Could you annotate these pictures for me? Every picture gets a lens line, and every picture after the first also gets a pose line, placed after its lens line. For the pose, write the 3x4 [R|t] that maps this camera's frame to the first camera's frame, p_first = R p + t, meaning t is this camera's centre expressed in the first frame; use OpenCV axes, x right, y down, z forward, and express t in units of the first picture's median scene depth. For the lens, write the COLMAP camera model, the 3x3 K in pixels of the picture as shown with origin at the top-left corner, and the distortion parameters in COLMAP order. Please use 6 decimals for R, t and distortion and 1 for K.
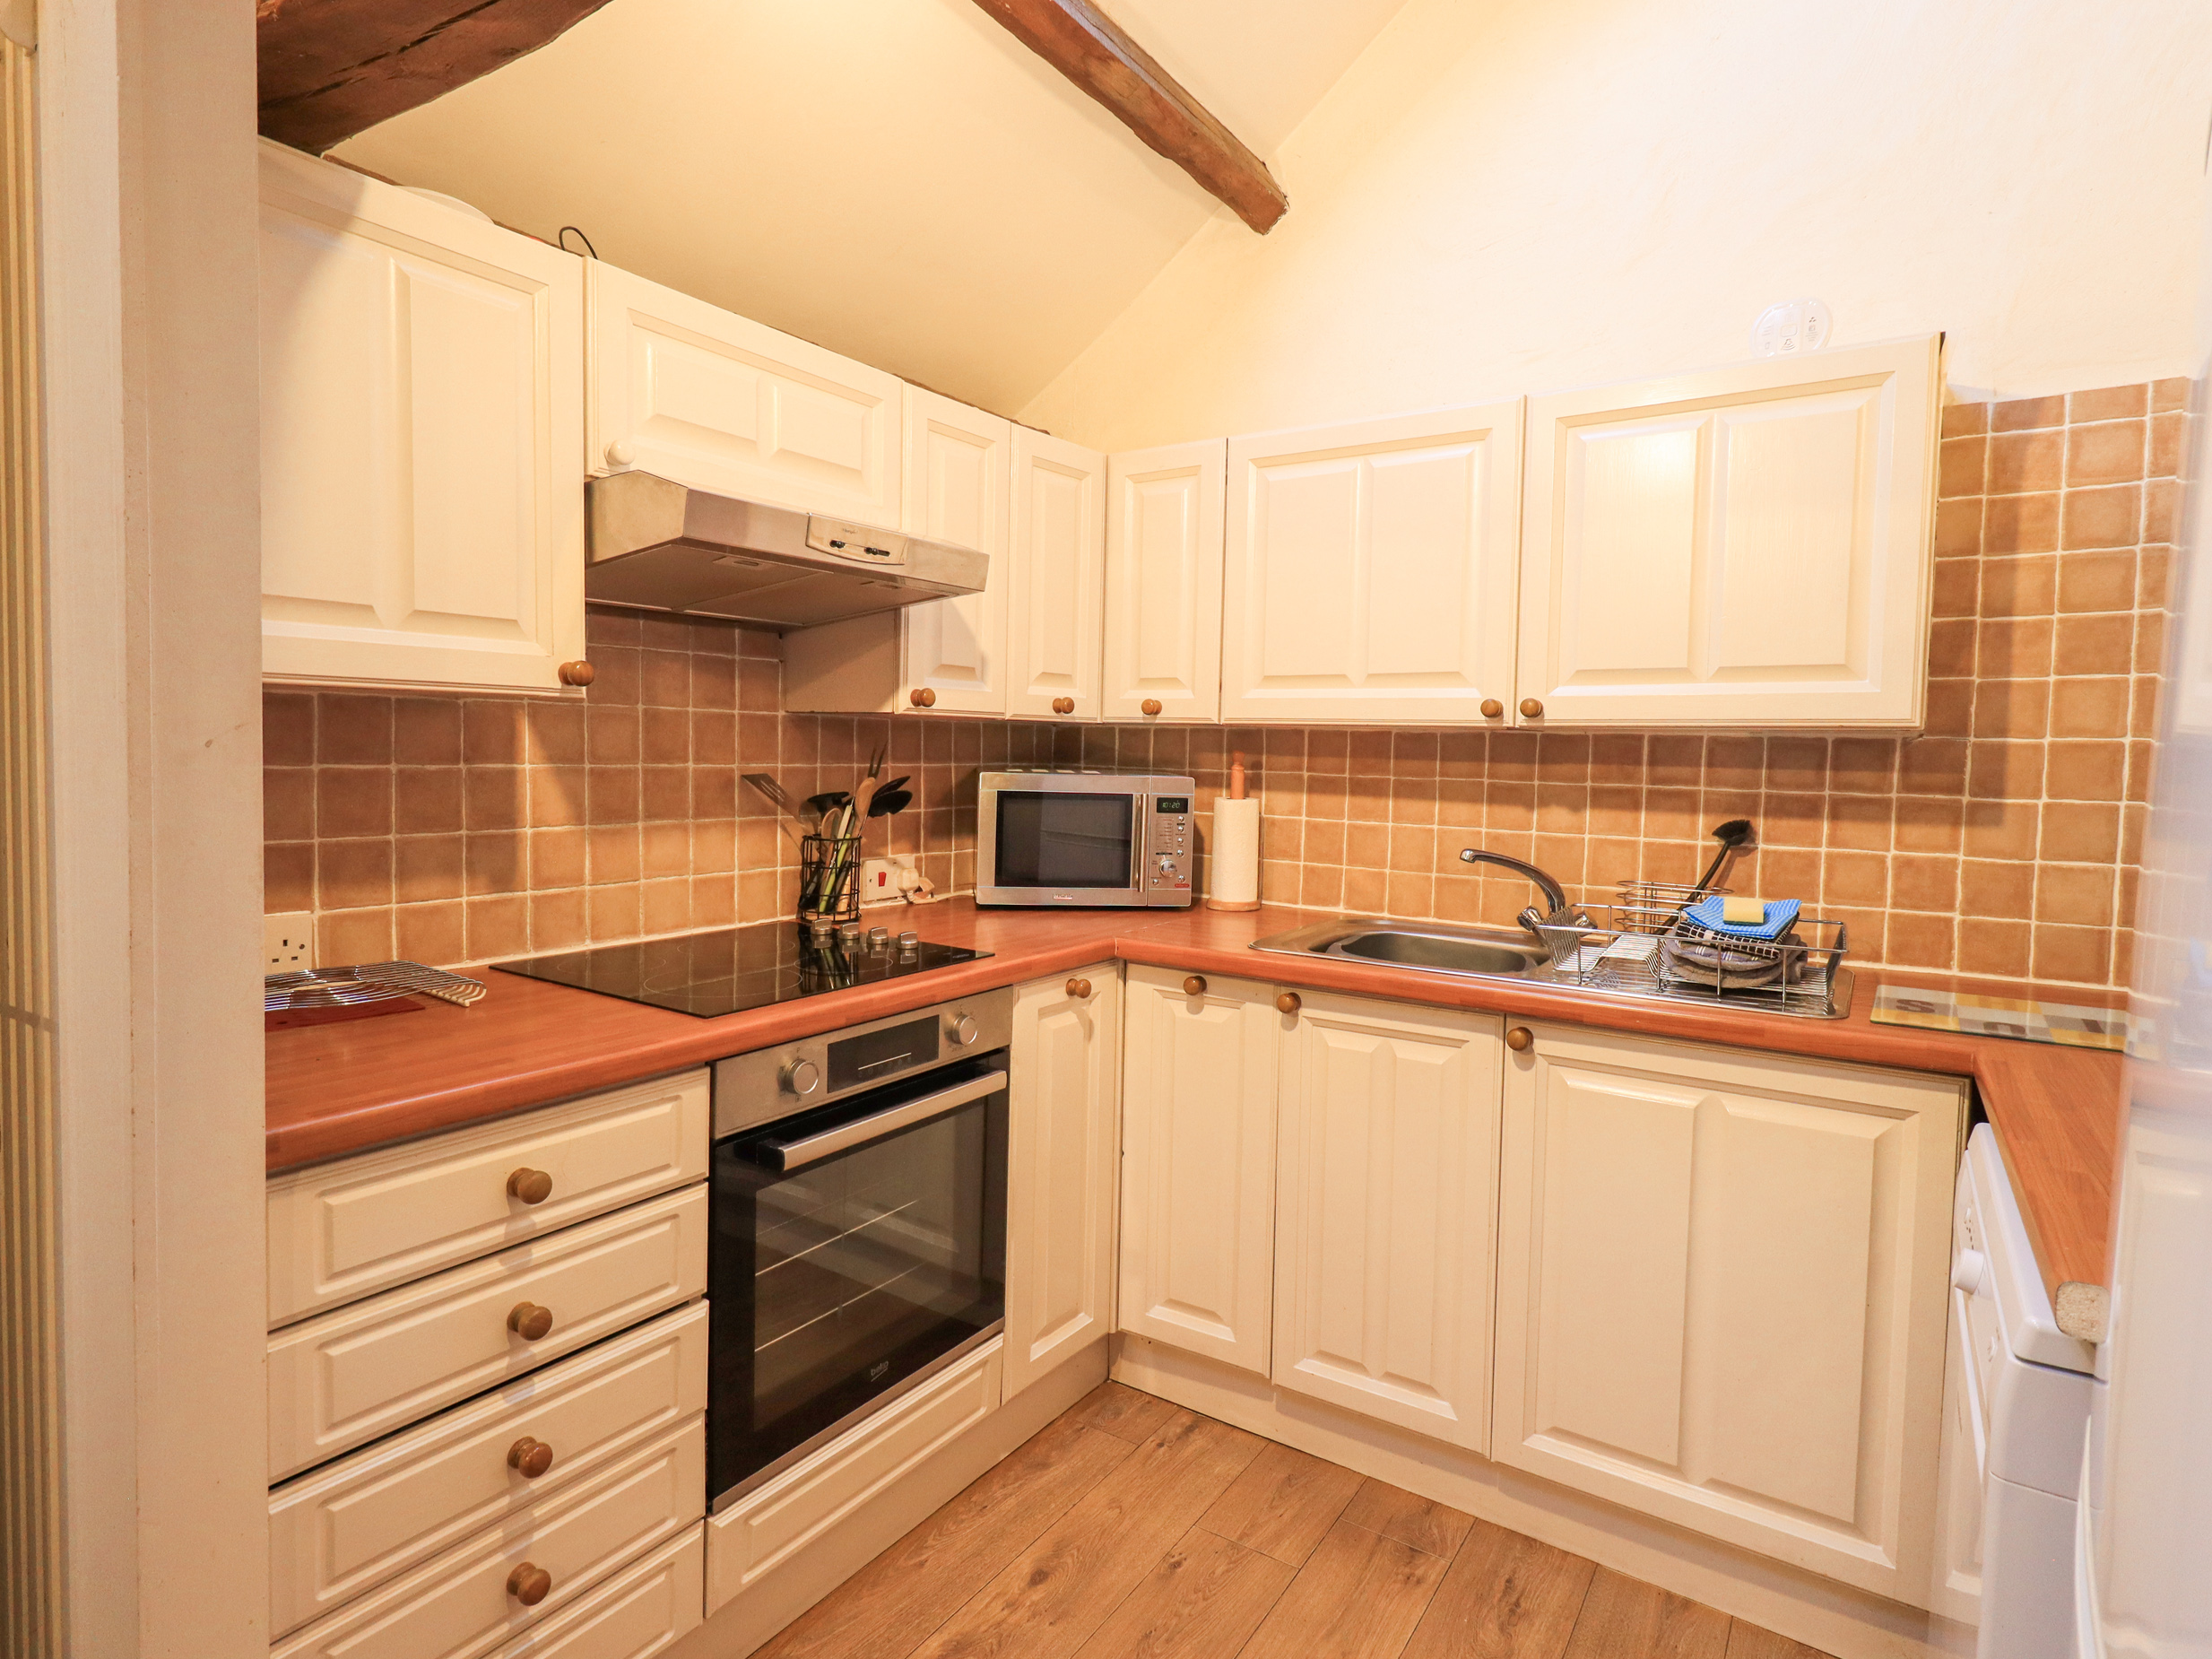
lens RADIAL K [[1147.9, 0, 1089.6], [0, 1147.9, 806.2], [0, 0, 1]] dist [0.003359, -0.001743]
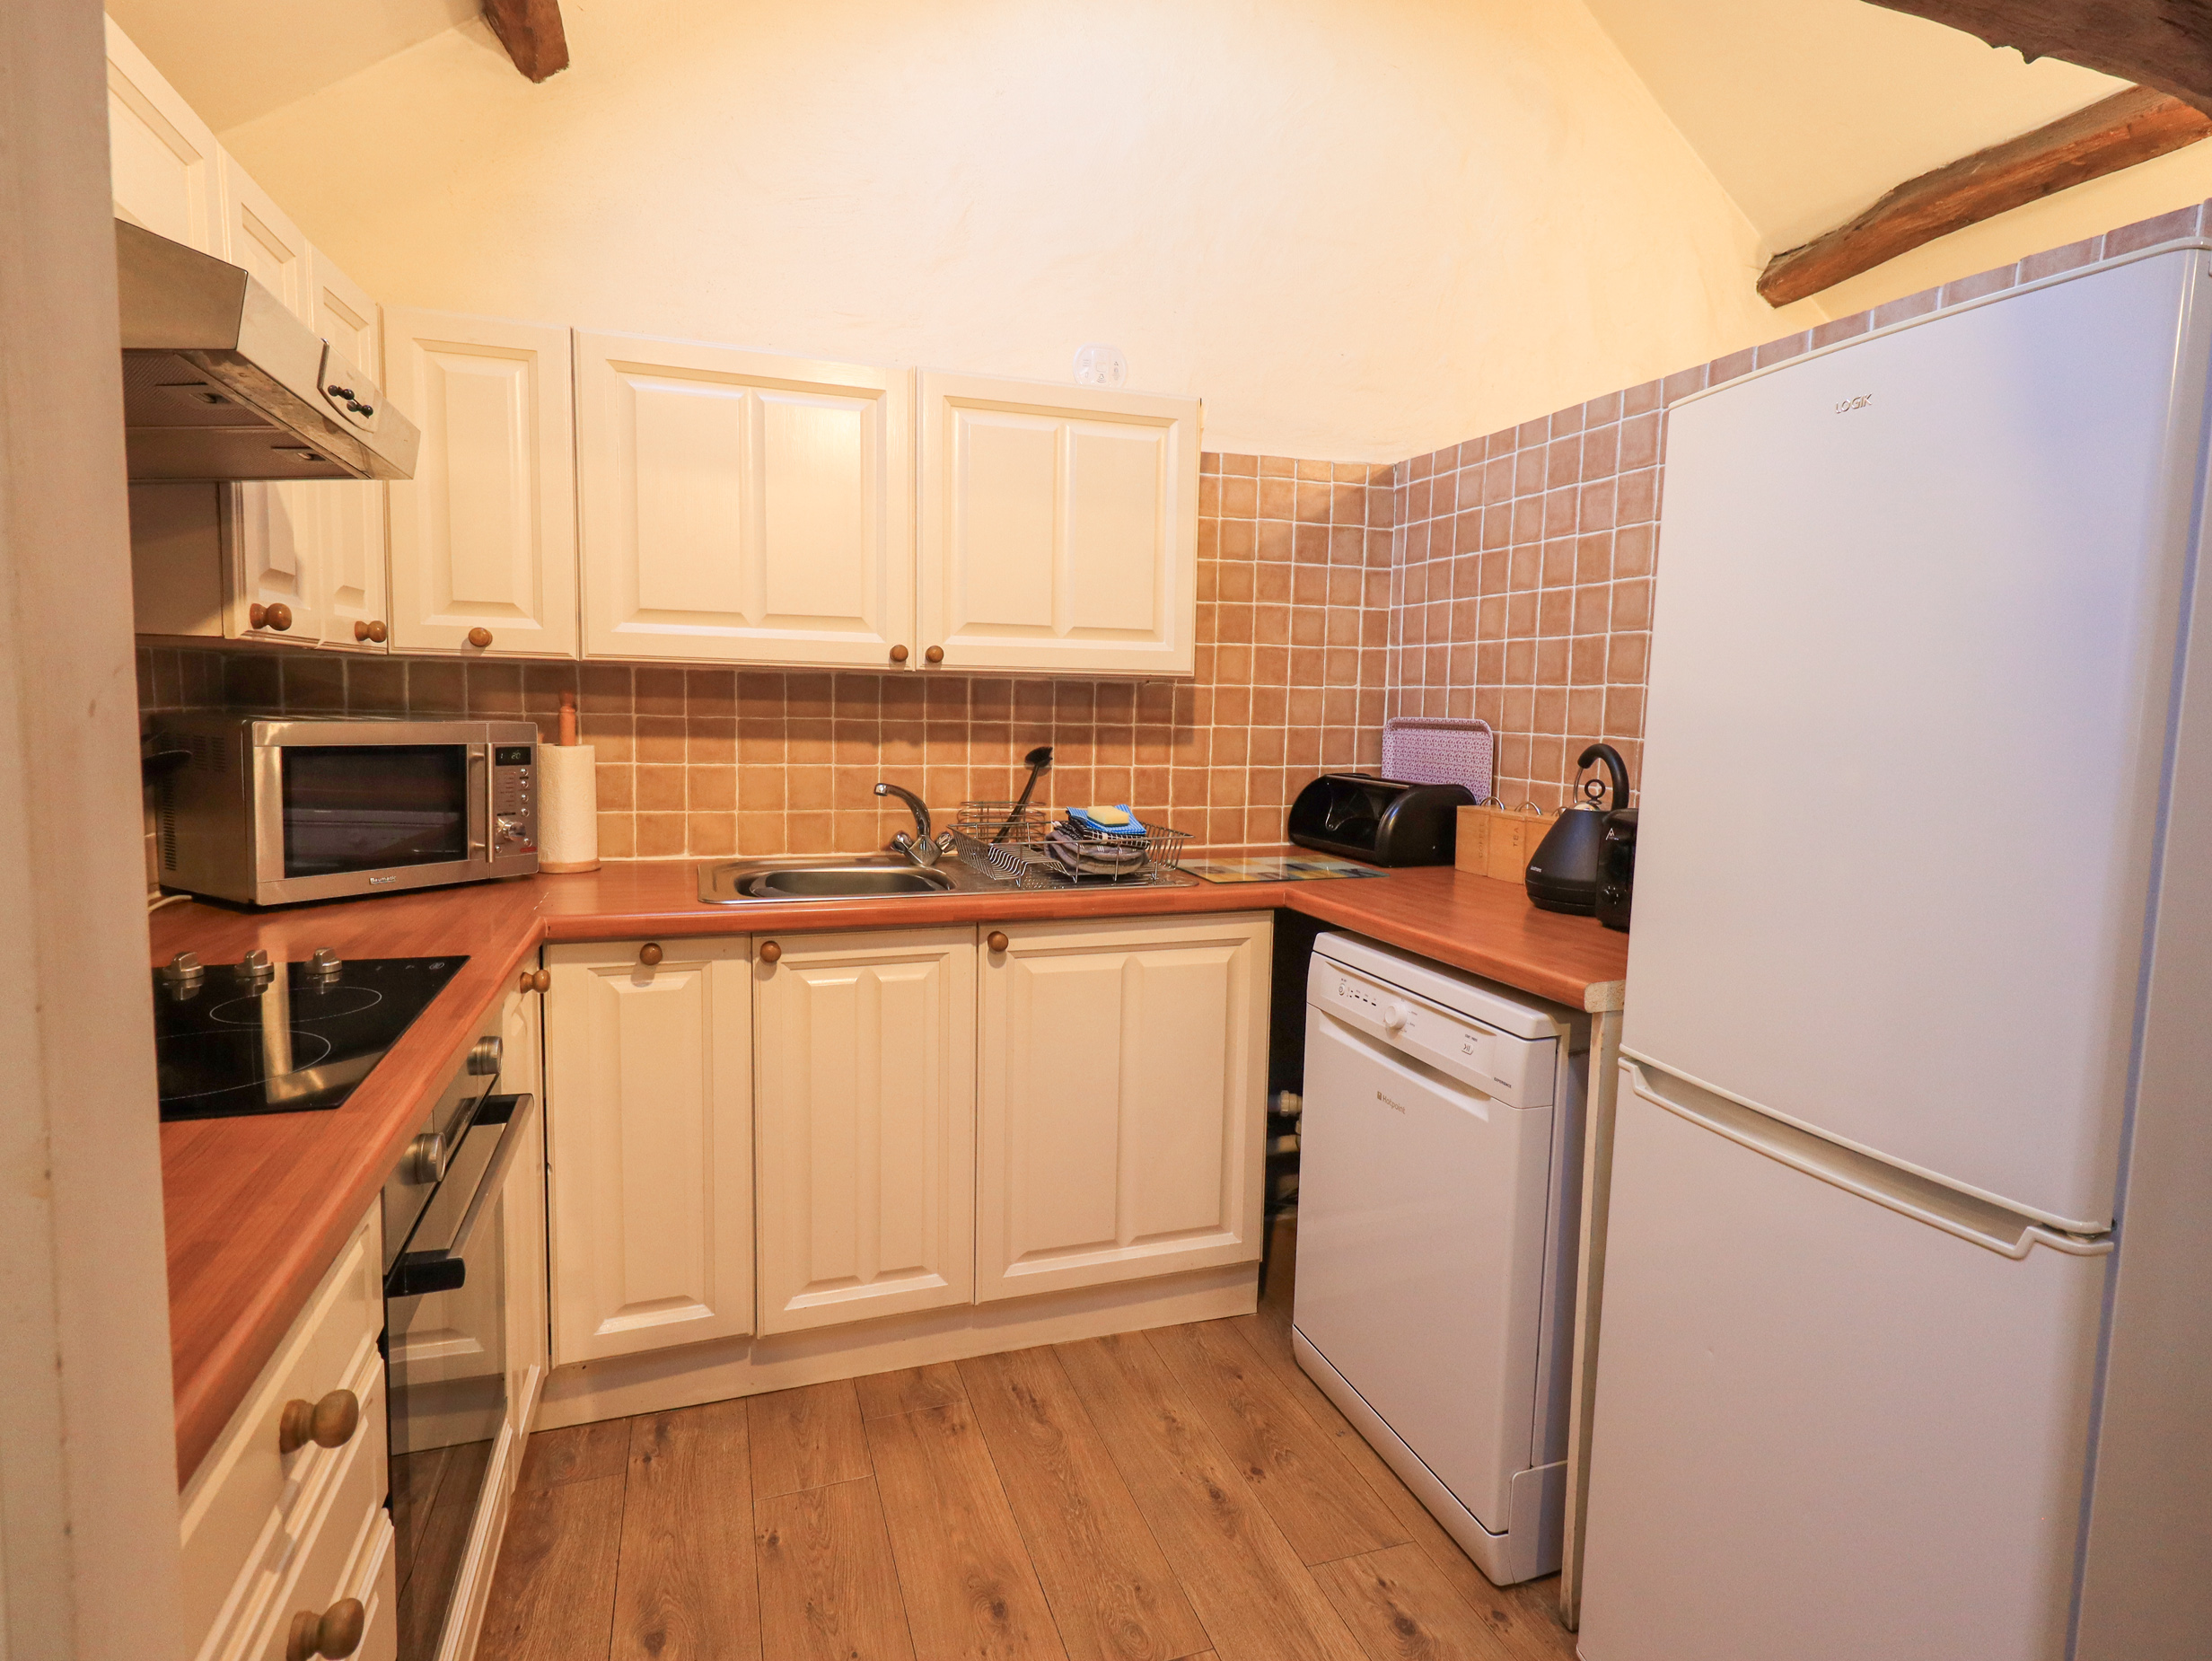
lens RADIAL K [[1147.9, 0, 1087.5], [0, 1147.9, 810.1], [0, 0, 1]] dist [0.003359, -0.001743]
pose [[0.615370, -0.081620, 0.784002, -0.424174], [0.032648, 0.996410, 0.078107, -0.016803], [-0.787562, -0.022468, 0.615825, 0.190660]]
